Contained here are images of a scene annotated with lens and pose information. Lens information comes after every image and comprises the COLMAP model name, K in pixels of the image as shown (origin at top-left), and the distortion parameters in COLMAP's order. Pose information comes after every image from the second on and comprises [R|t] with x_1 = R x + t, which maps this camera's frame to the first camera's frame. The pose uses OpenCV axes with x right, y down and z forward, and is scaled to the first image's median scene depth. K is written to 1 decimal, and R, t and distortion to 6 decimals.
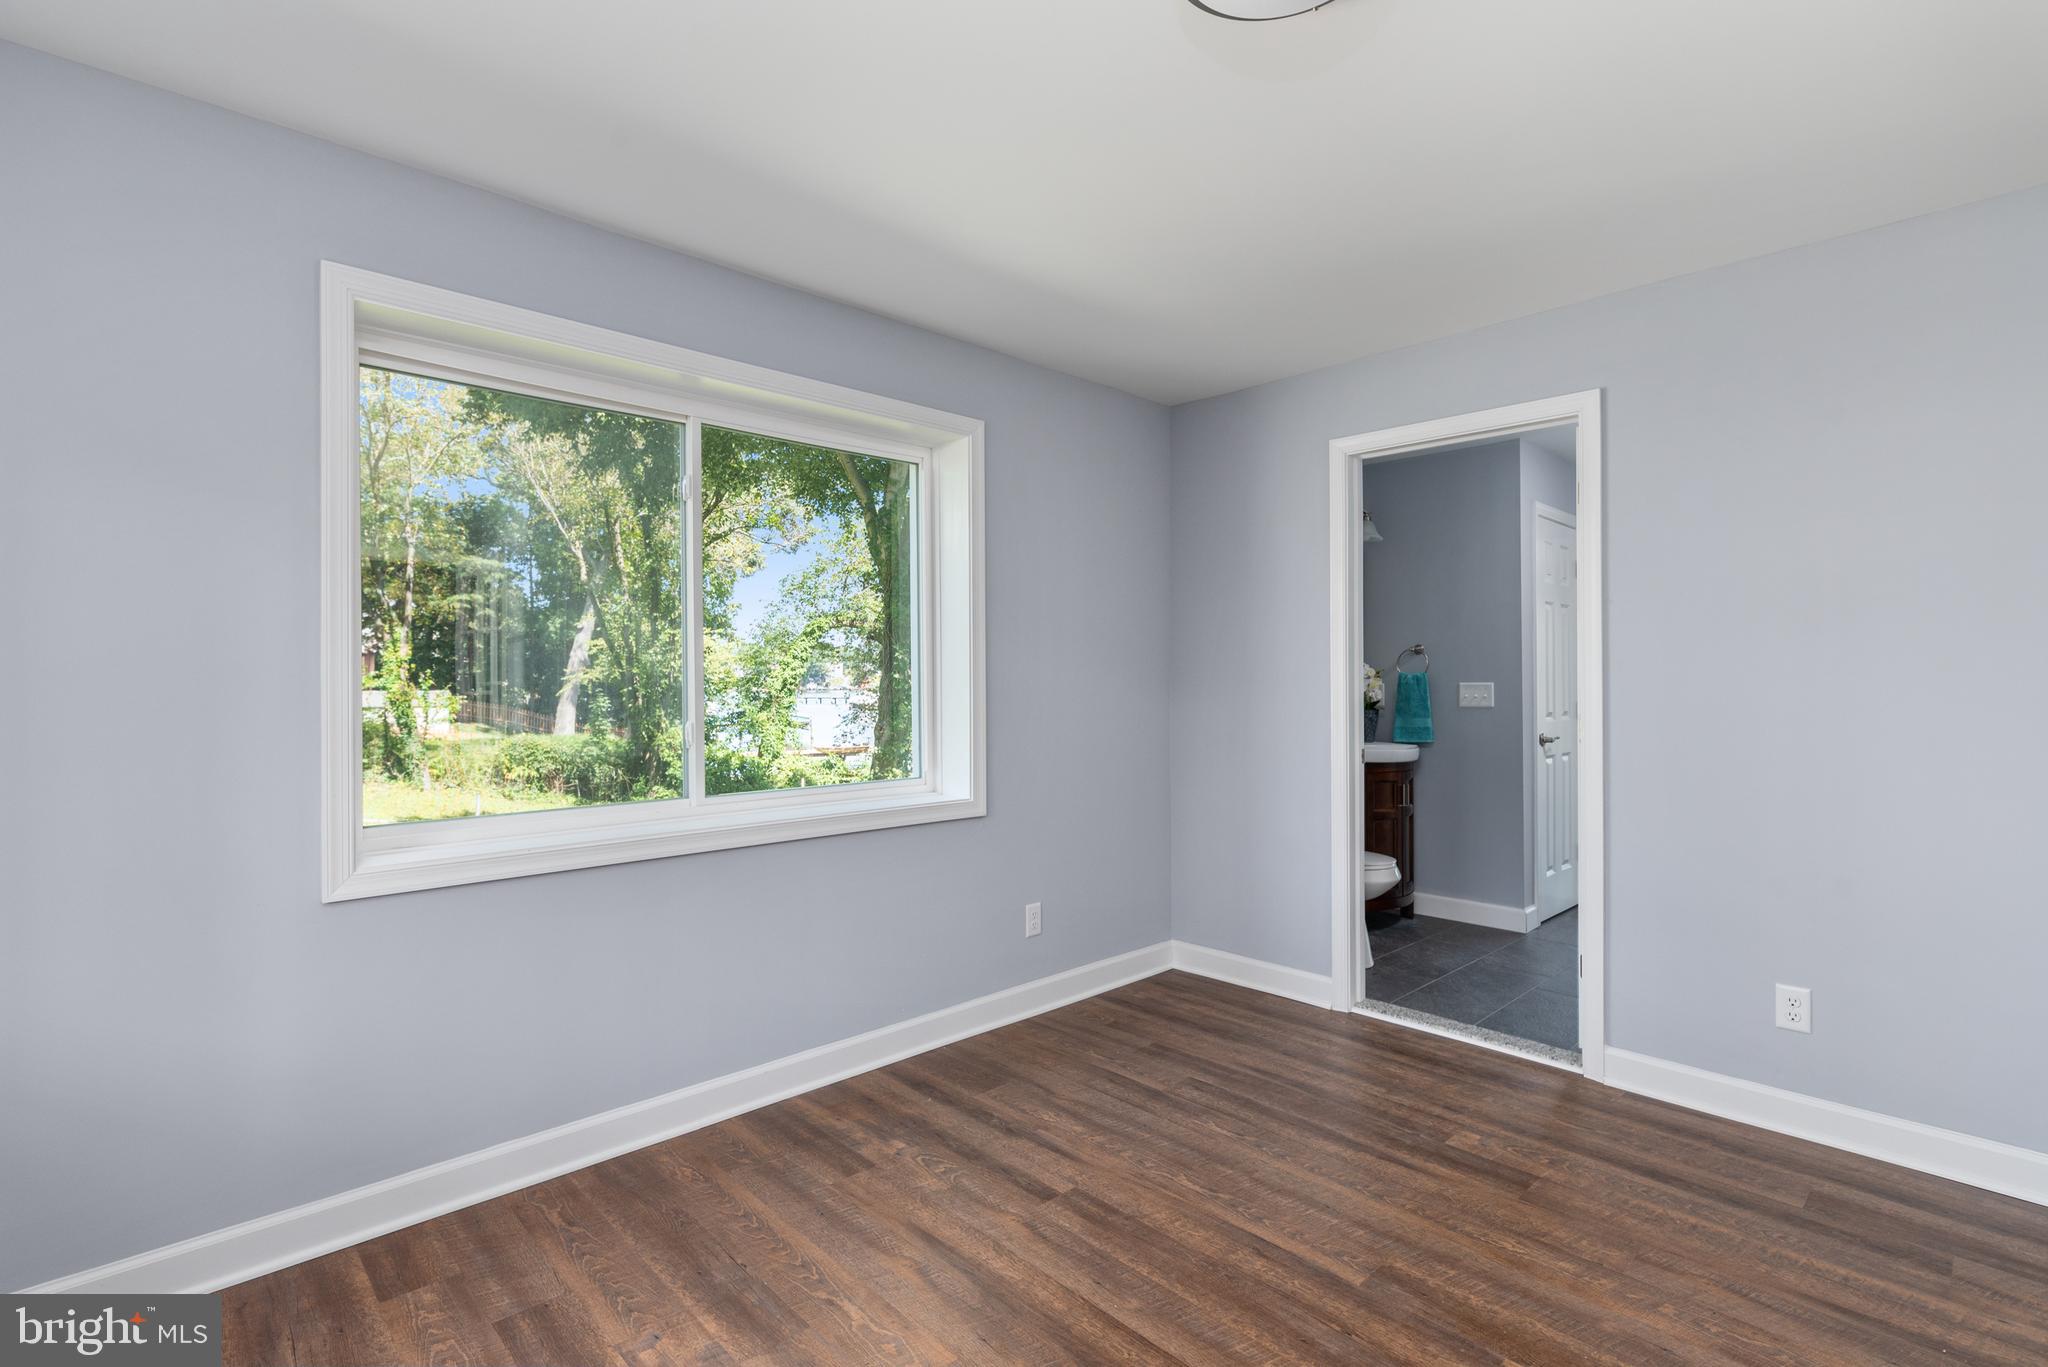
lens RADIAL K [[936.7, 0, 1029.2], [0, 936.7, 675.2], [0, 0, 1]] dist [-0.001308, -0.000604]
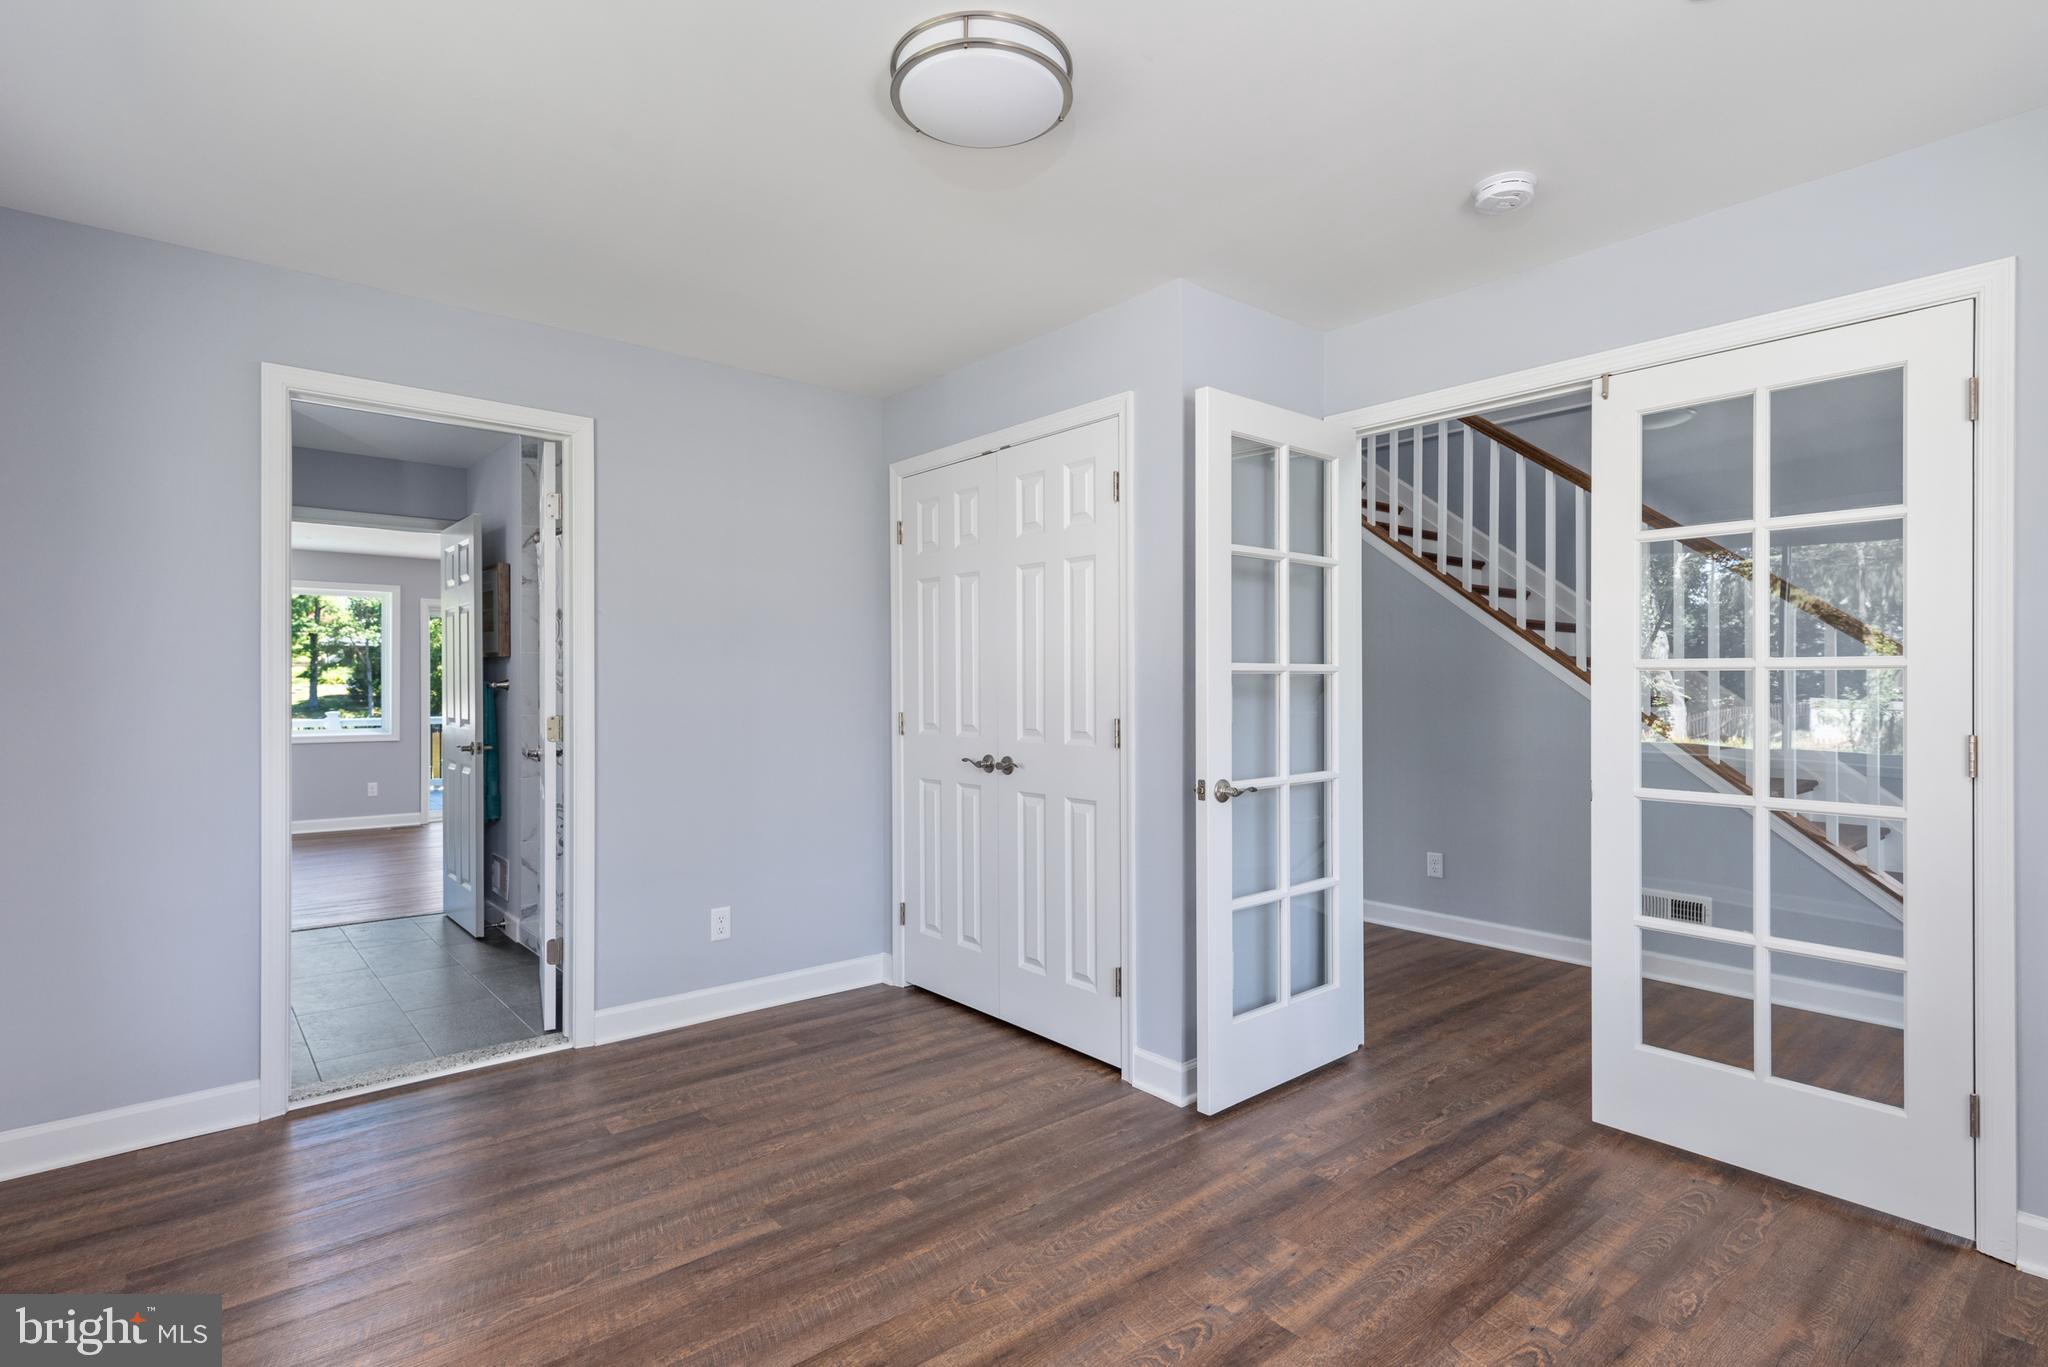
lens RADIAL K [[991.8, 0, 1011.9], [0, 991.8, 690.3], [0, 0, 1]] dist [0.003464, 0.000196]
pose [[0.076574, -0.008730, 0.997026, -0.676312], [-0.007417, 0.999929, 0.009325, -0.001781], [-0.997036, -0.008109, 0.076503, 0.538829]]
